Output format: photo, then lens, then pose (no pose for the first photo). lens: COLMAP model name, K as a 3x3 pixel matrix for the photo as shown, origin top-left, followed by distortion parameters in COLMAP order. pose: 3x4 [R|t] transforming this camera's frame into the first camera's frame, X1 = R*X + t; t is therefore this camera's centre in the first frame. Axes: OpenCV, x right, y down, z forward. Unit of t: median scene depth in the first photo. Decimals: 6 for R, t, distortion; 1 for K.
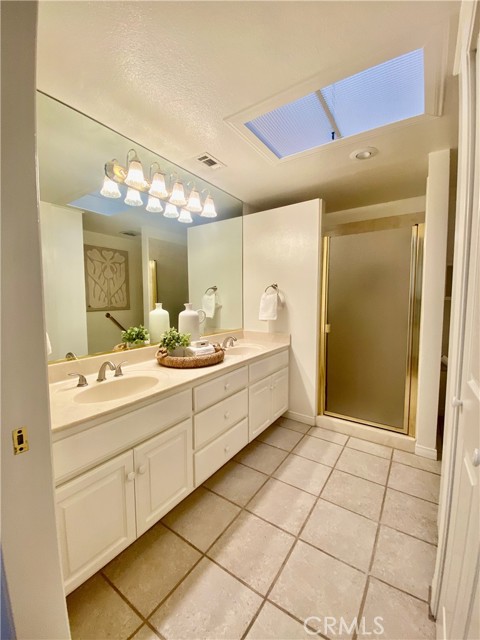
lens RADIAL K [[261.4, 0, 236.8], [0, 261.4, 318.8], [0, 0, 1]] dist [-0.003728, -0.009298]
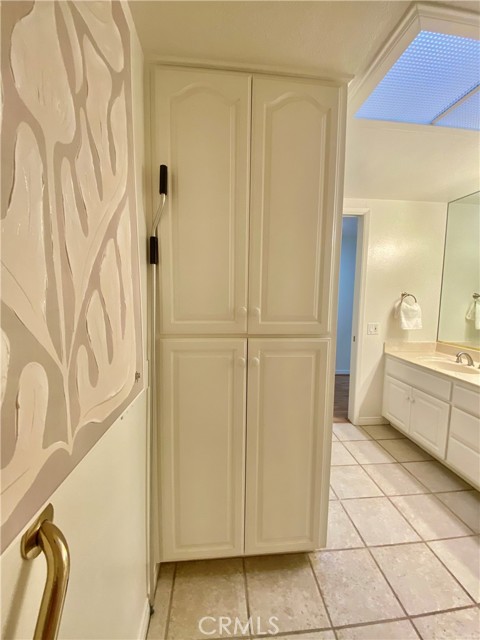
lens RADIAL K [[261.4, 0, 239.1], [0, 261.4, 318.8], [0, 0, 1]] dist [-0.003728, -0.009298]
pose [[-0.766991, 0.061985, -0.638657, 1.015805], [-0.052097, 0.986022, 0.158264, -0.137937], [0.639540, 0.154659, -0.753040, 0.874567]]
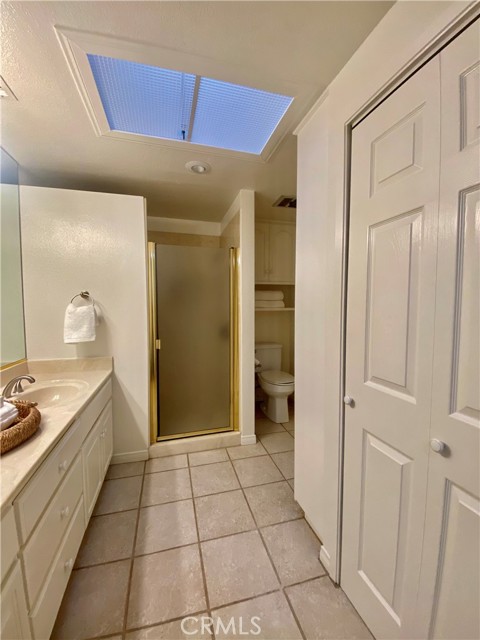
lens RADIAL K [[261.4, 0, 240.2], [0, 261.4, 316.9], [0, 0, 1]] dist [-0.003728, -0.009298]
pose [[0.632166, -0.038190, 0.773891, -0.185216], [0.058915, 0.998262, 0.001136, -0.046742], [-0.772590, 0.044875, 0.633318, 0.237998]]
